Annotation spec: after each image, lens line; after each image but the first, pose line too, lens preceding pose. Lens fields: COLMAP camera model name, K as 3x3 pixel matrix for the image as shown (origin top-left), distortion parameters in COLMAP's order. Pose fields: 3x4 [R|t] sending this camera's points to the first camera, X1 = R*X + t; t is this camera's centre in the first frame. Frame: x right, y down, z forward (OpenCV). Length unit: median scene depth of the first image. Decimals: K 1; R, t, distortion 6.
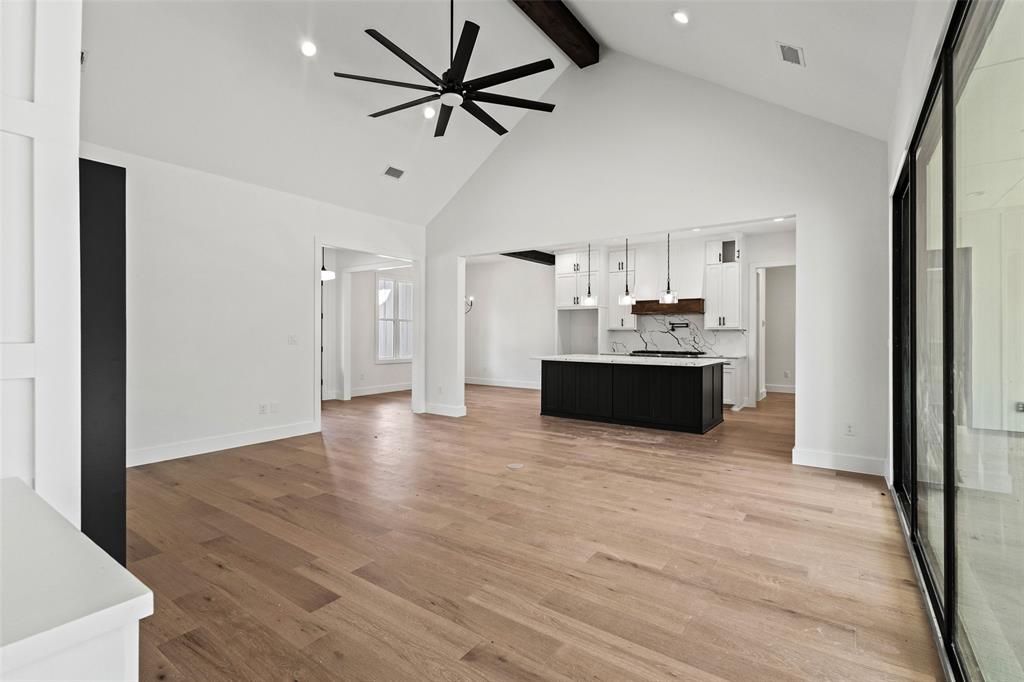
lens RADIAL K [[468.4, 0, 512.8], [0, 468.4, 334.9], [0, 0, 1]] dist [-0.000211, -0.001589]
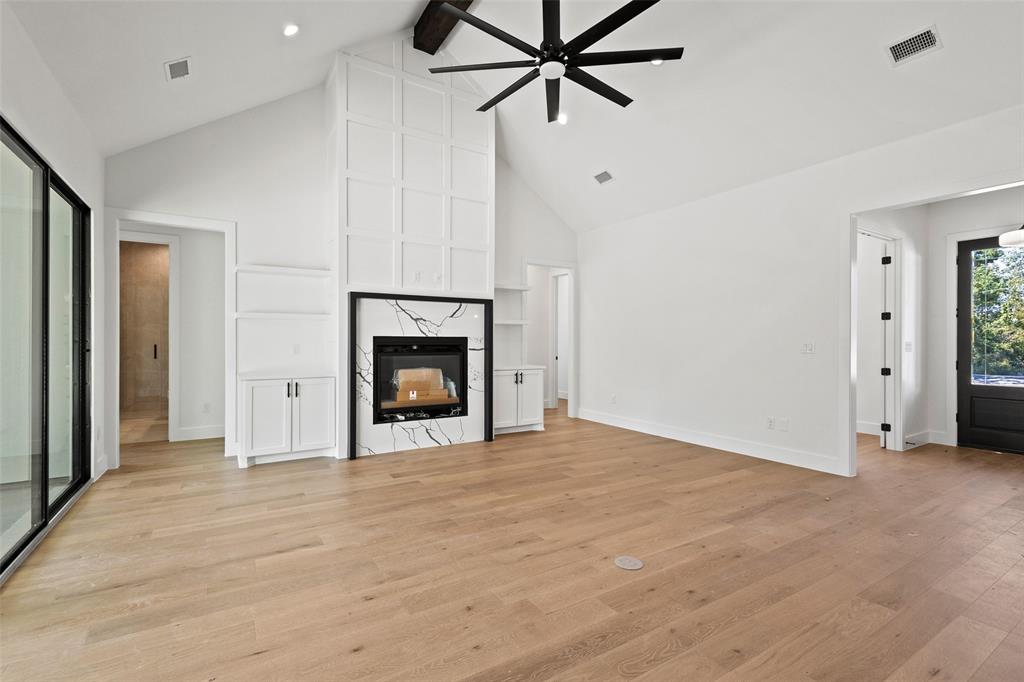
lens RADIAL K [[468.4, 0, 511.8], [0, 468.4, 340.1], [0, 0, 1]] dist [-0.000211, -0.001589]
pose [[-0.379048, -0.001390, -0.925376, 0.765431], [-0.005436, 0.999985, 0.000724, 0.001061], [0.925361, 0.005305, -0.379050, 1.376403]]
